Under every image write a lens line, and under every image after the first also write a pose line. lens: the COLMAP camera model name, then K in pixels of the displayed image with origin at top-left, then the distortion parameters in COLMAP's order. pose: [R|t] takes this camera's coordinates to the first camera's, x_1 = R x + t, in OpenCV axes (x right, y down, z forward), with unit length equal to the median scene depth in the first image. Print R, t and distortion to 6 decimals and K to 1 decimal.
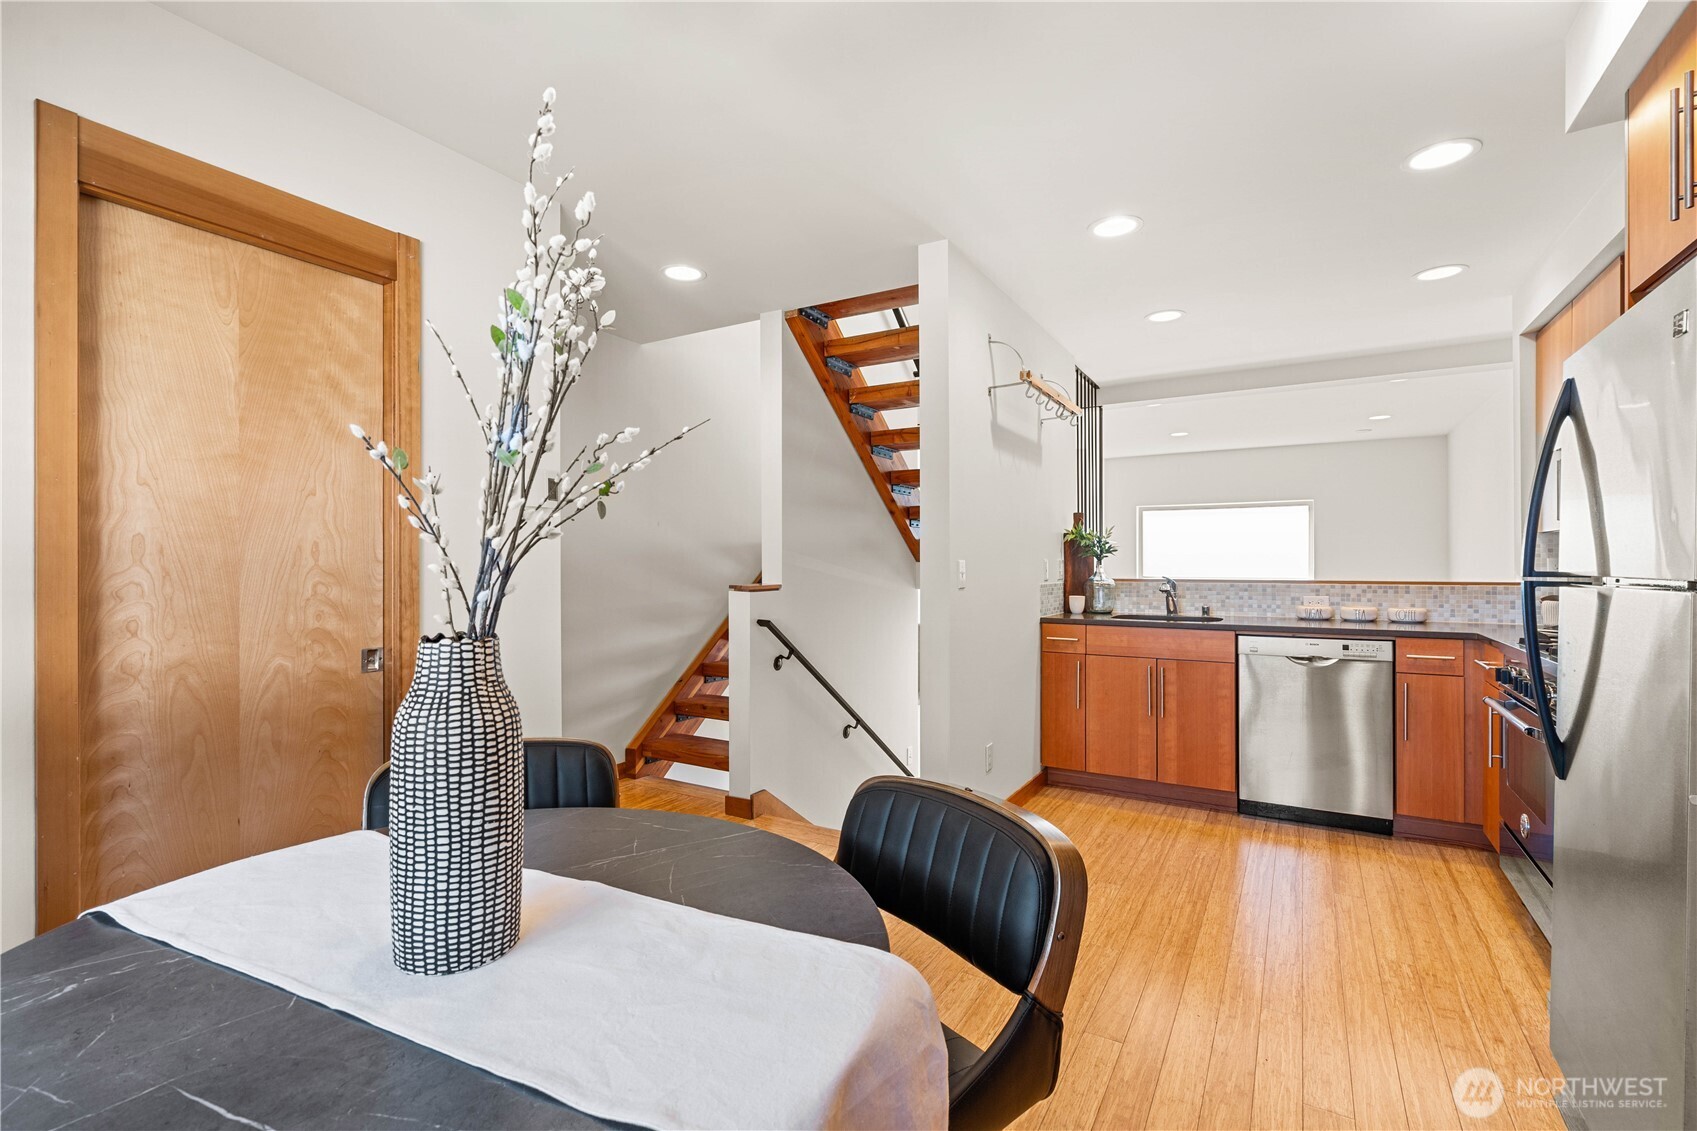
lens RADIAL K [[770.6, 0, 833.2], [0, 770.6, 565.9], [0, 0, 1]] dist [-0.008026, 0.004368]
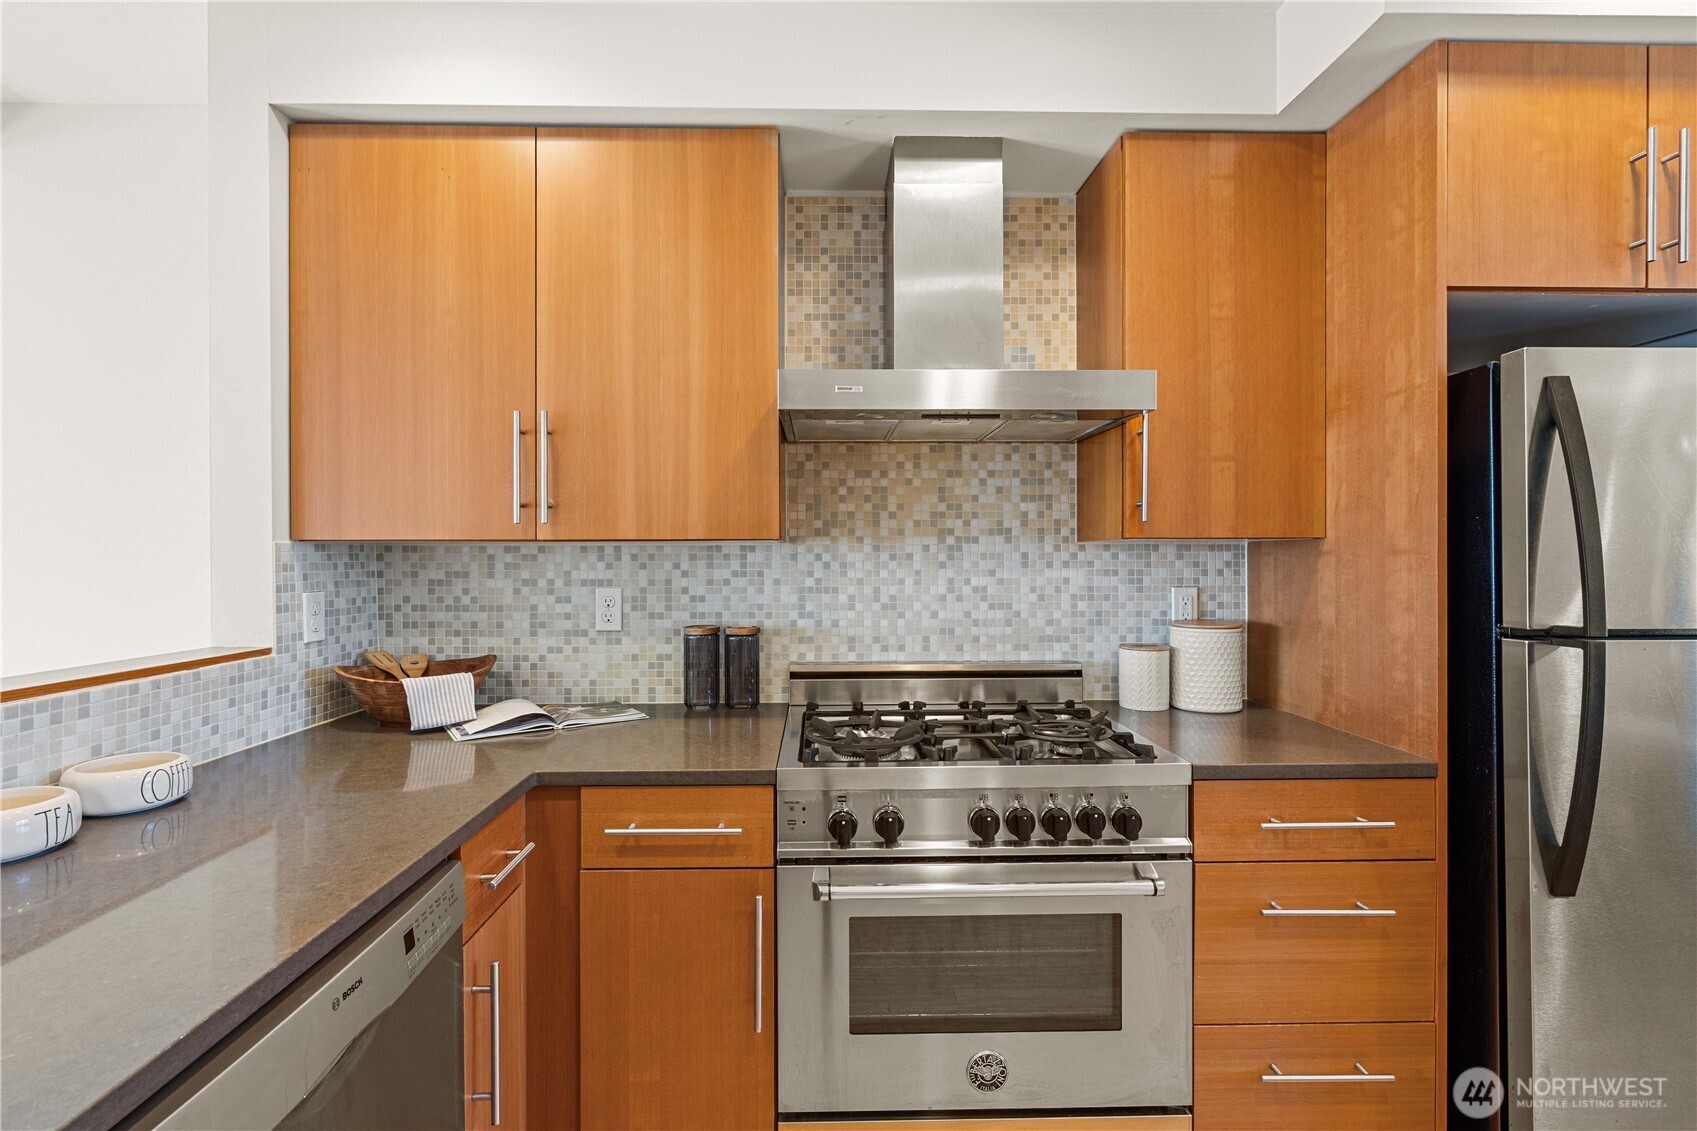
lens RADIAL K [[770.6, 0, 834.1], [0, 770.6, 560.8], [0, 0, 1]] dist [-0.008026, 0.004368]
pose [[-0.536538, -0.001487, 0.843875, 0.316878], [0.004601, 0.999978, 0.004687, -0.029574], [-0.843863, 0.006398, -0.536520, 0.923945]]
